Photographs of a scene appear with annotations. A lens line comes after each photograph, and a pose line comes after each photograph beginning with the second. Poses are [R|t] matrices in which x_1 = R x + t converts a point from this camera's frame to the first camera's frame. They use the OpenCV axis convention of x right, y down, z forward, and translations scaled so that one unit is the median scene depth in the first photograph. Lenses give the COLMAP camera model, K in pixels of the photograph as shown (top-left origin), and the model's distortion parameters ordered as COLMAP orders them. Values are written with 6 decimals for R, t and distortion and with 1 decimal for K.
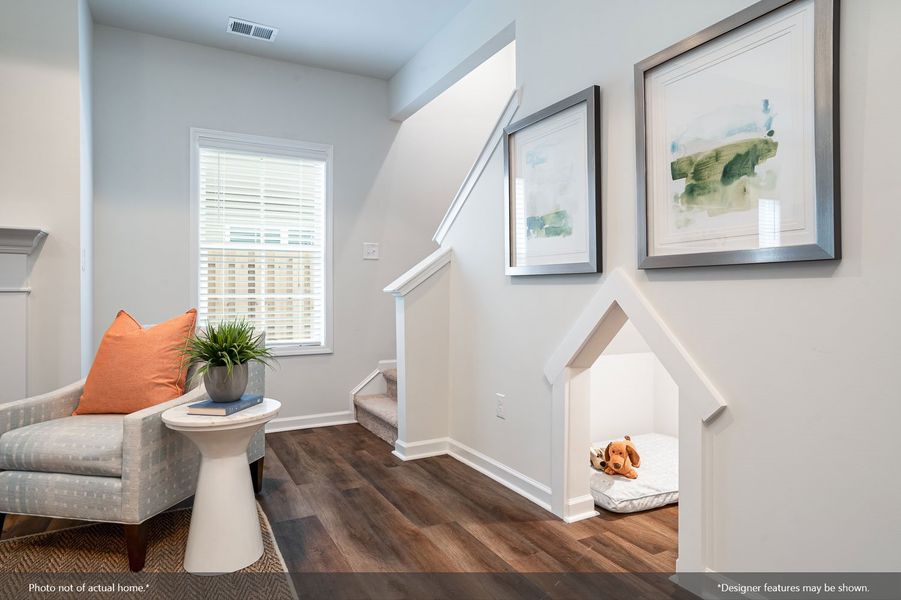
lens RADIAL K [[535.4, 0, 456.2], [0, 535.4, 292.4], [0, 0, 1]] dist [0.002078, 0.002974]
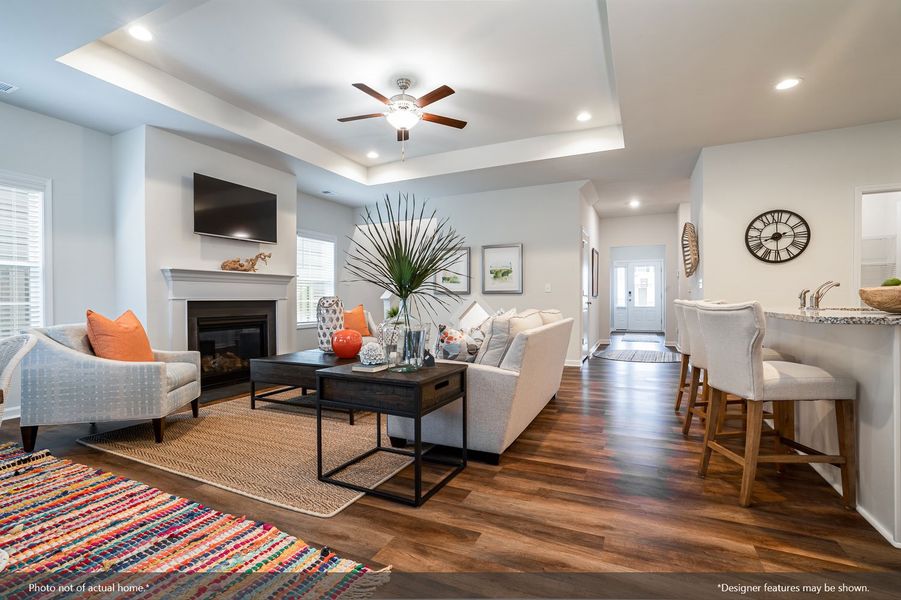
lens RADIAL K [[424.5, 0, 450.5], [0, 424.5, 300.0], [0, 0, 1]] dist [-0.016948, 0.000617]
pose [[0.788075, -0.005079, 0.615558, -1.611656], [0.003679, 0.999987, 0.003541, -0.001766], [-0.615568, -0.000526, 0.788083, -1.264807]]
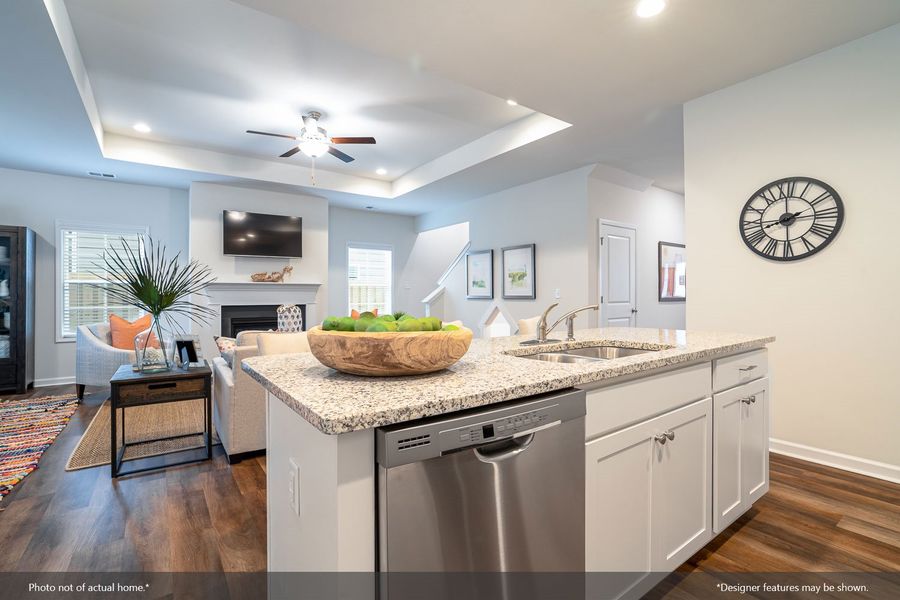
lens RADIAL K [[429.3, 0, 448.7], [0, 429.3, 294.5], [0, 0, 1]] dist [-0.002379, 0.000144]
pose [[0.990805, -0.001533, 0.135292, -0.410702], [0.001457, 0.999999, 0.000660, -0.061432], [-0.135293, -0.000457, 0.990806, -1.783361]]
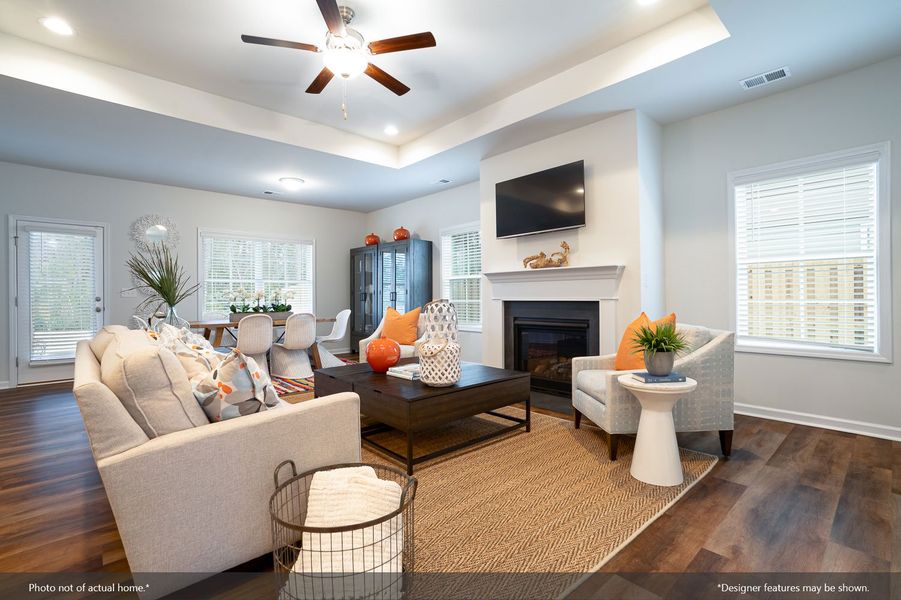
lens RADIAL K [[415.0, 0, 450.5], [0, 415.0, 300.0], [0, 0, 1]] dist [0.009380, 0.000700]
pose [[0.259327, 0.006767, -0.965766, 0.458654], [0.011635, 0.999881, 0.010131, -0.022593], [0.965719, -0.013864, 0.259218, 0.109163]]
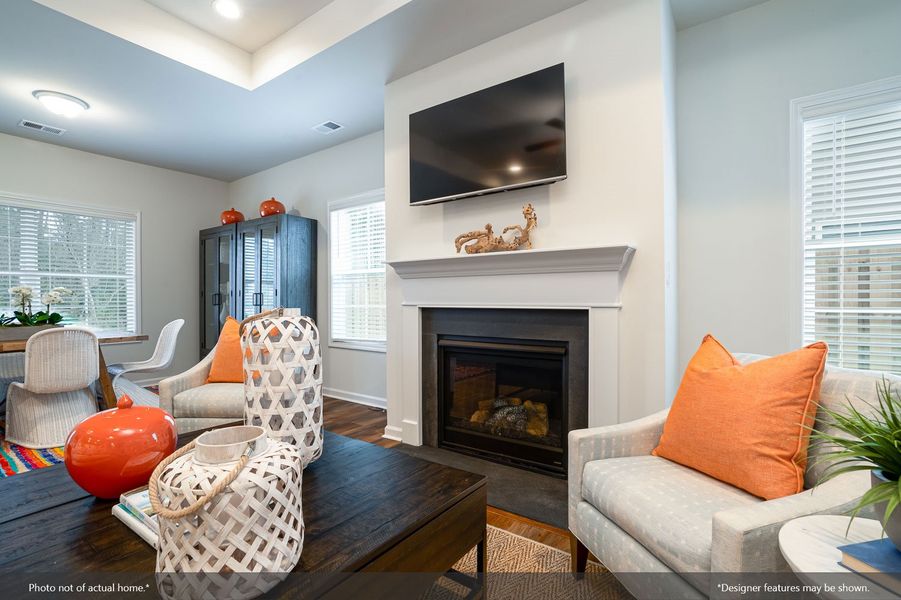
lens RADIAL K [[424.5, 0, 450.5], [0, 424.5, 300.0], [0, 0, 1]] dist [-0.016948, 0.000617]
pose [[0.453386, 0.002807, -0.891310, -0.243383], [0.006300, 0.999960, 0.006354, -0.025040], [0.891292, -0.008495, 0.453350, 0.380835]]
